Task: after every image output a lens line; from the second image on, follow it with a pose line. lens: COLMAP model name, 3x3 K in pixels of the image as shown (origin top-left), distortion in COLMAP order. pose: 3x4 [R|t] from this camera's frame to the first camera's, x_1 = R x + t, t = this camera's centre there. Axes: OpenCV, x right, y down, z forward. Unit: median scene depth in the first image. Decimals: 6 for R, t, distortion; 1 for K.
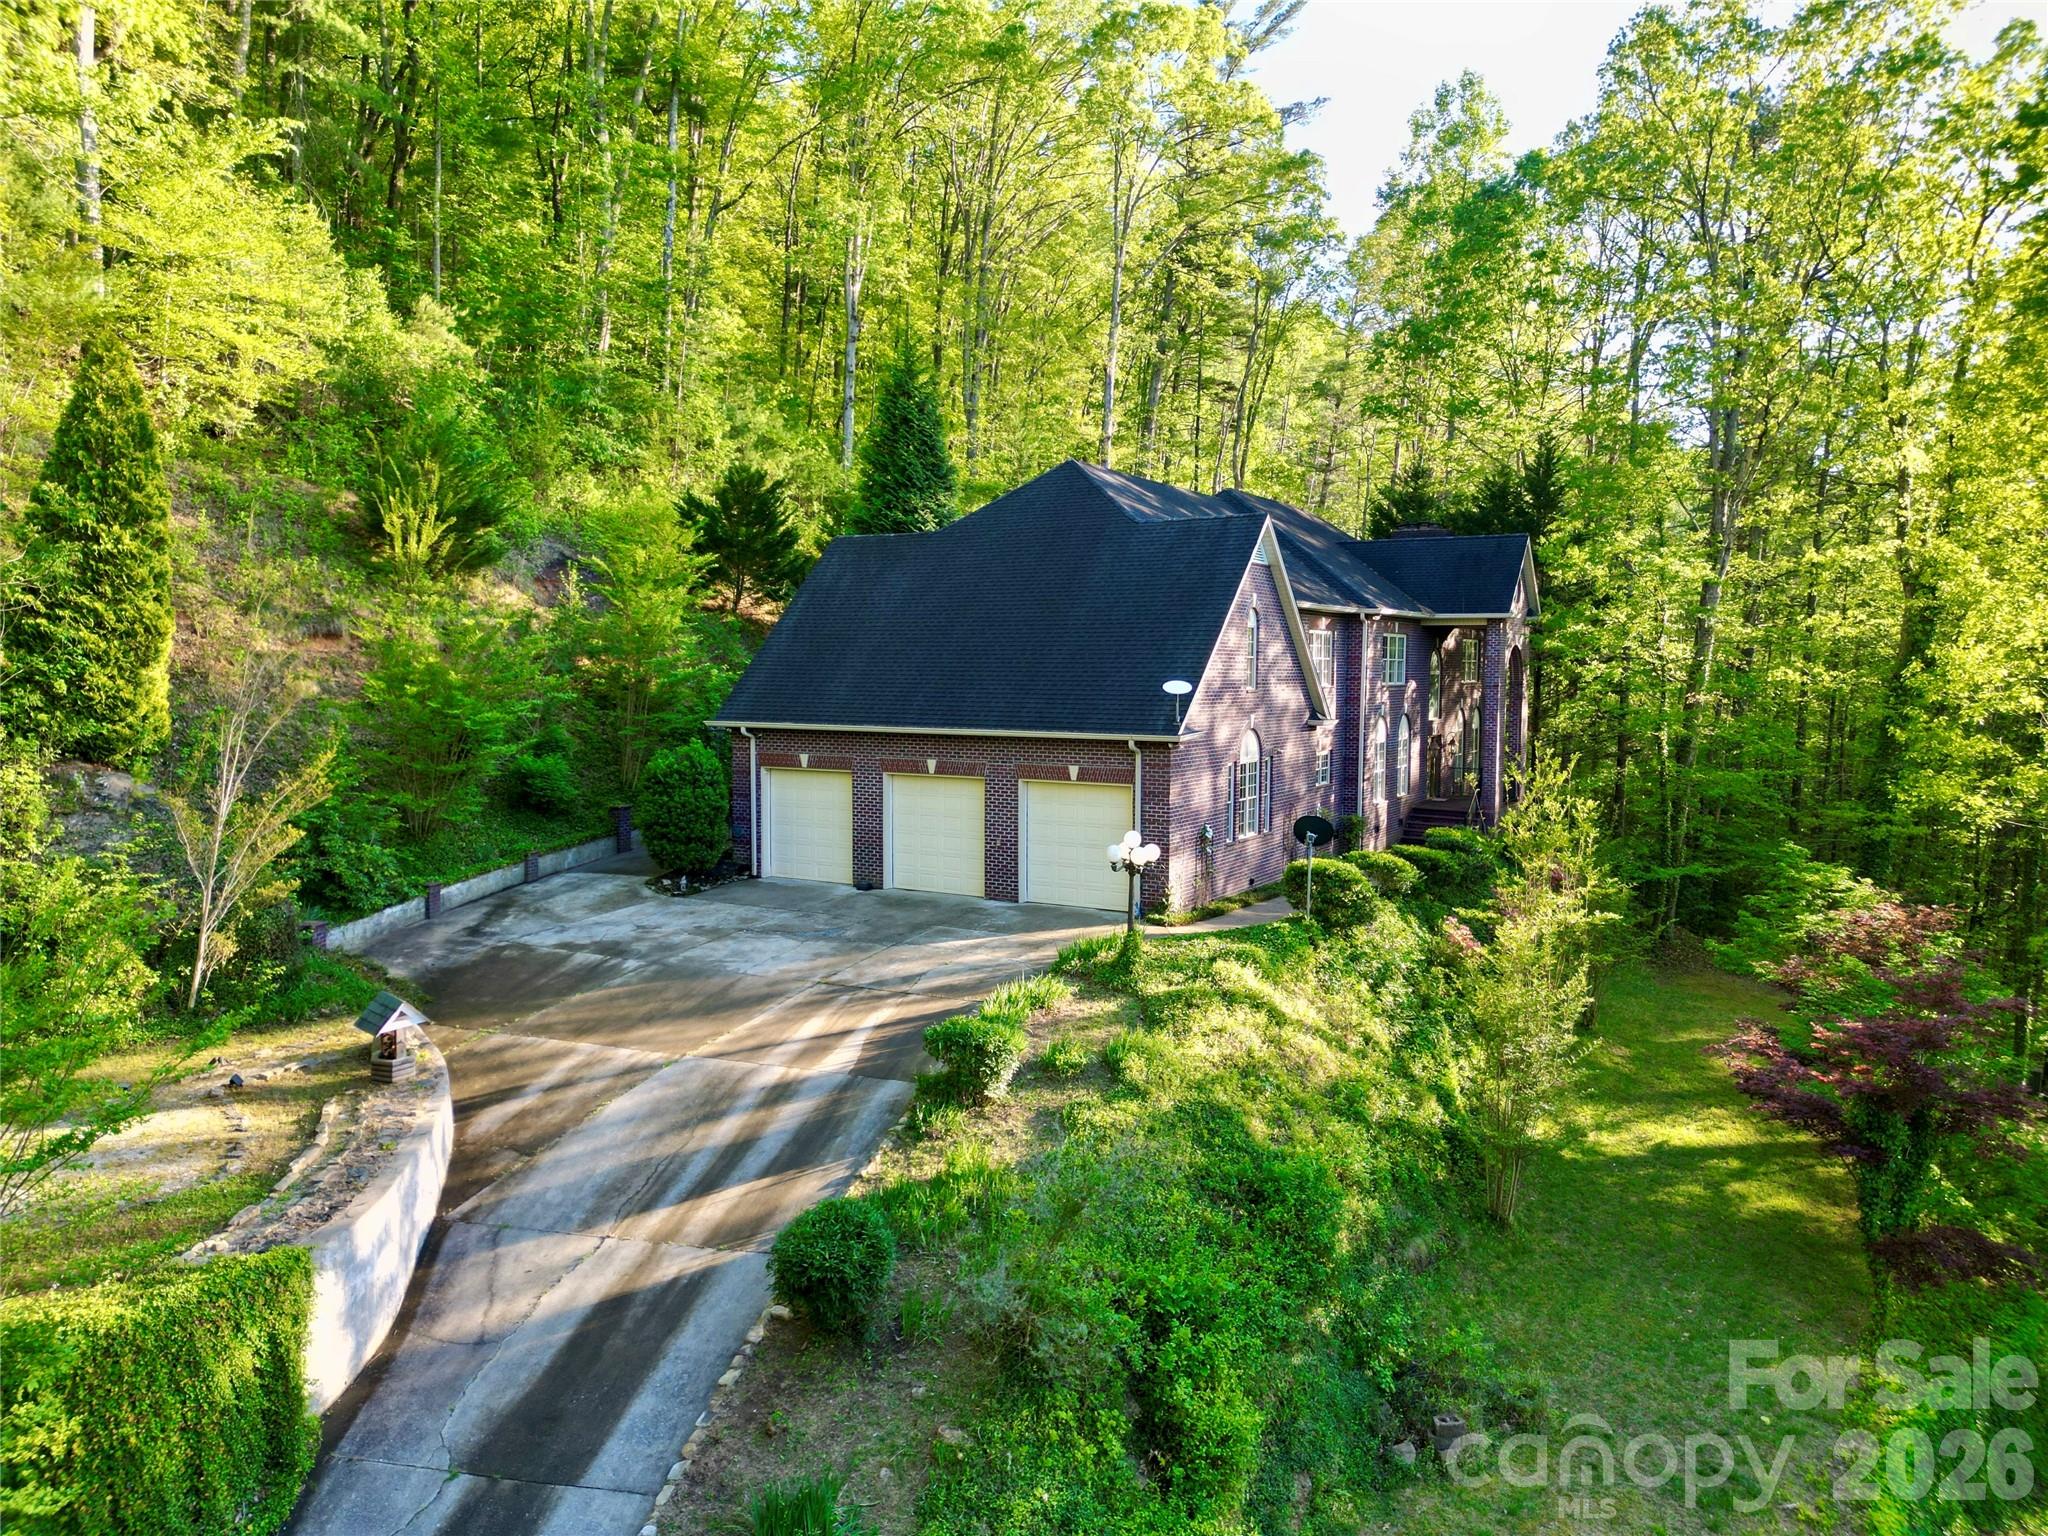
lens RADIAL K [[1440.1, 0, 1024.0], [0, 1440.1, 768.0], [0, 0, 1]] dist [0.042207, -0.038728]
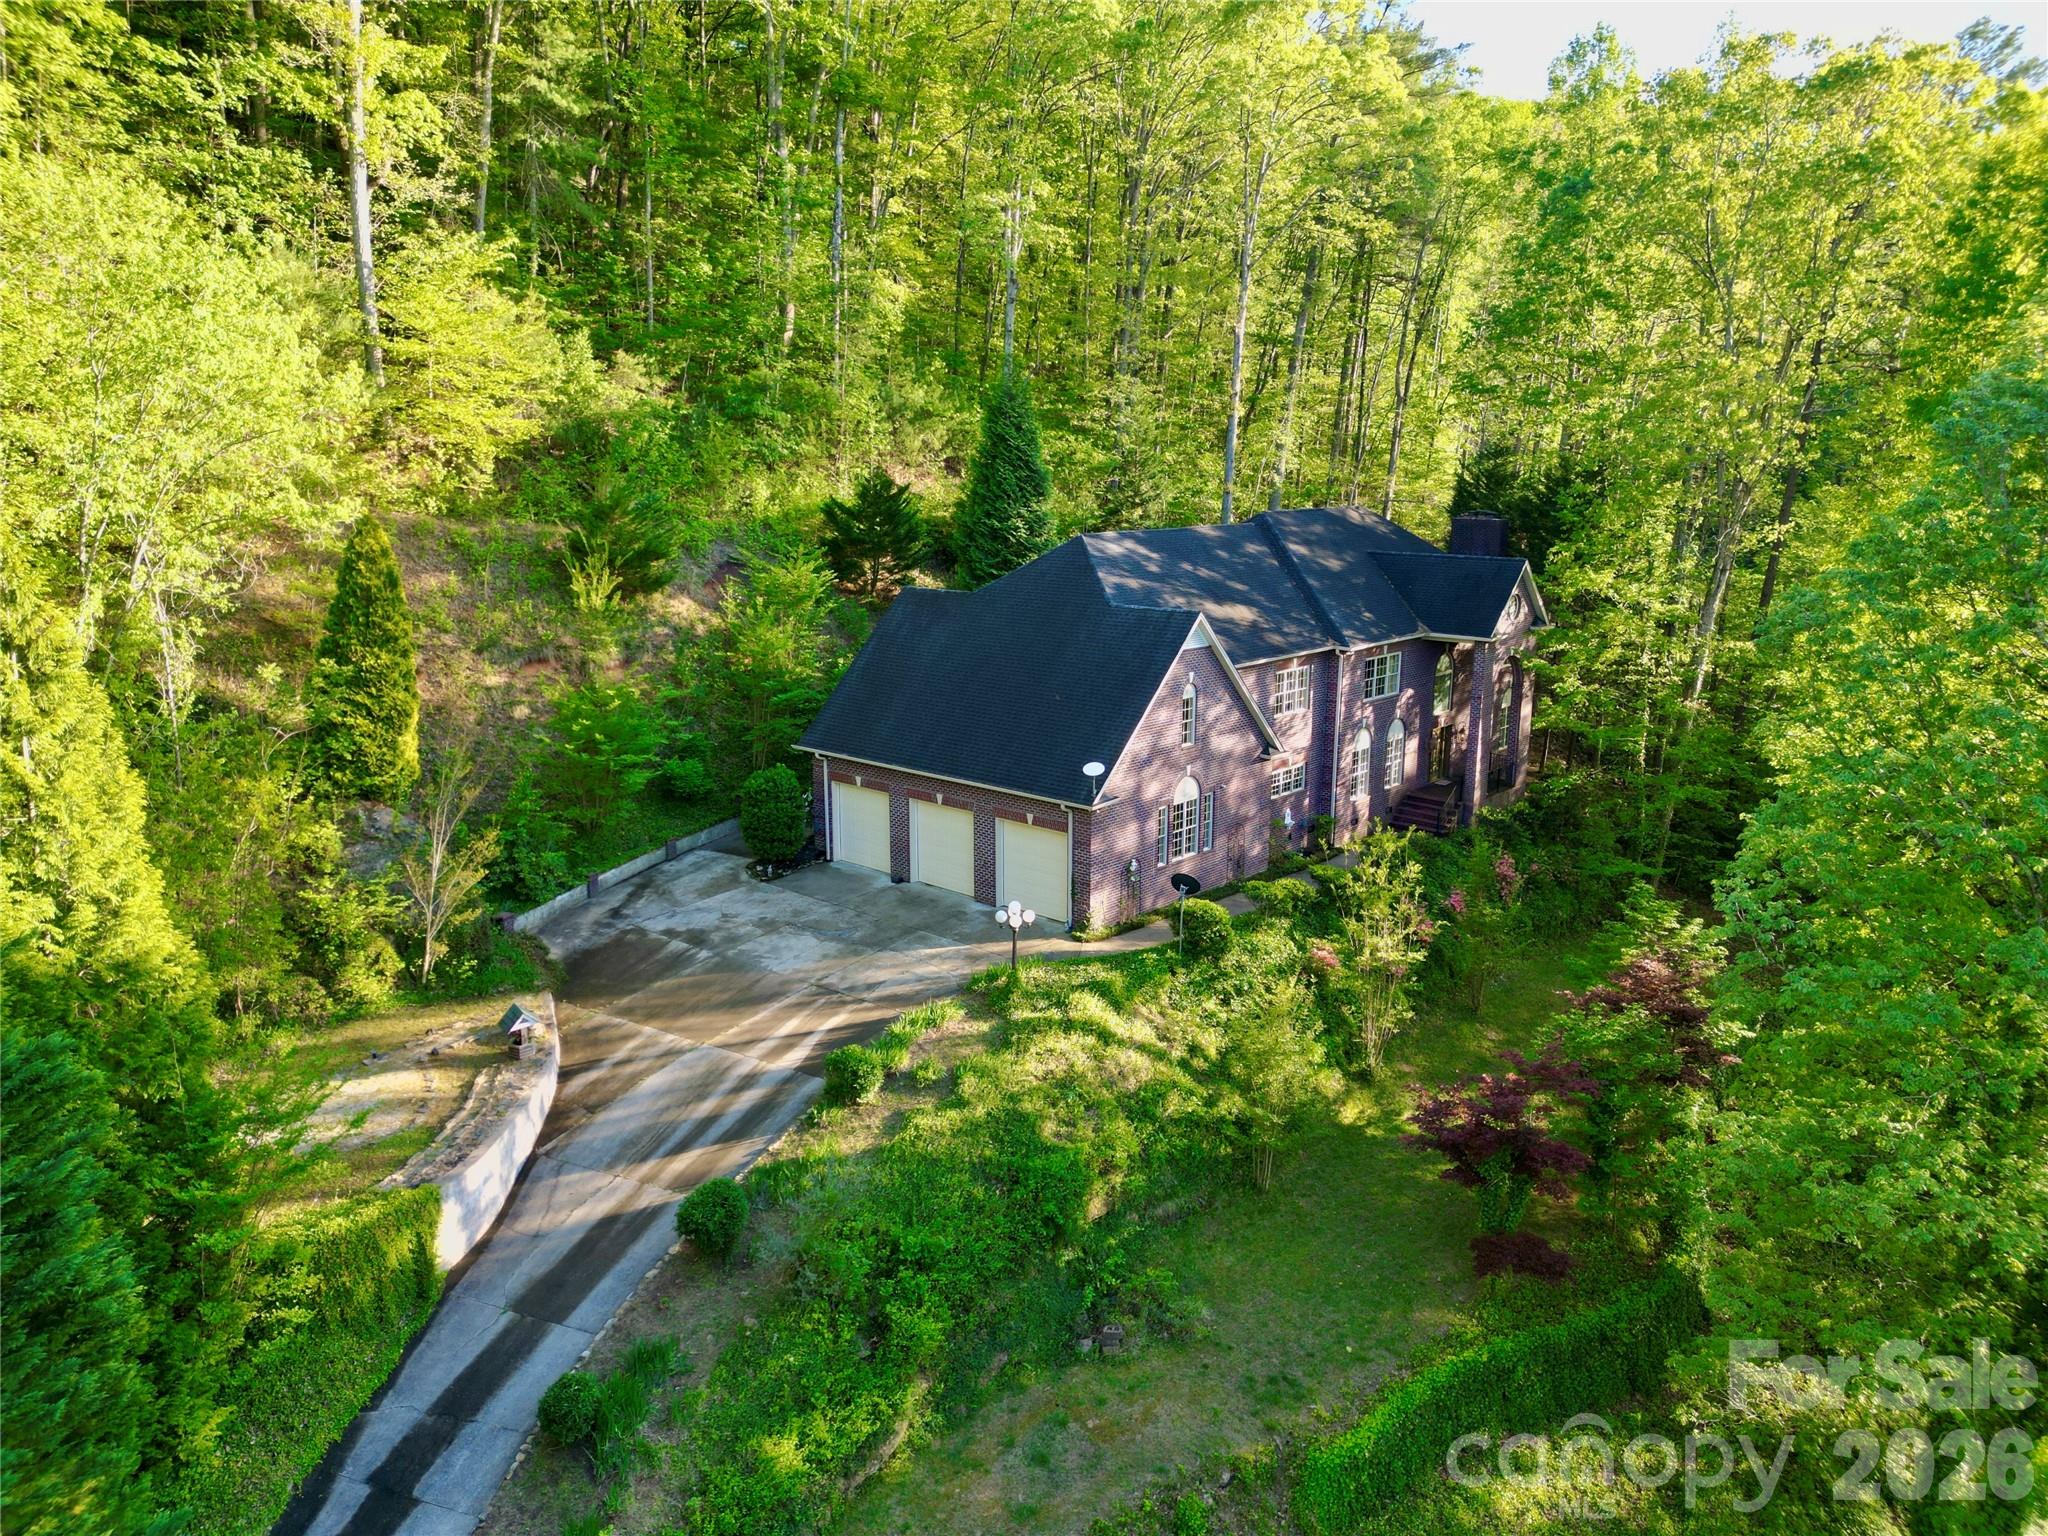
lens RADIAL K [[1440.1, 0, 1024.0], [0, 1440.1, 768.0], [0, 0, 1]] dist [0.042207, -0.038728]
pose [[0.979219, 0.042381, -0.198326, 0.352603], [-0.013372, 0.989285, 0.145380, -0.287785], [0.202362, -0.139707, 0.969294, -0.350994]]
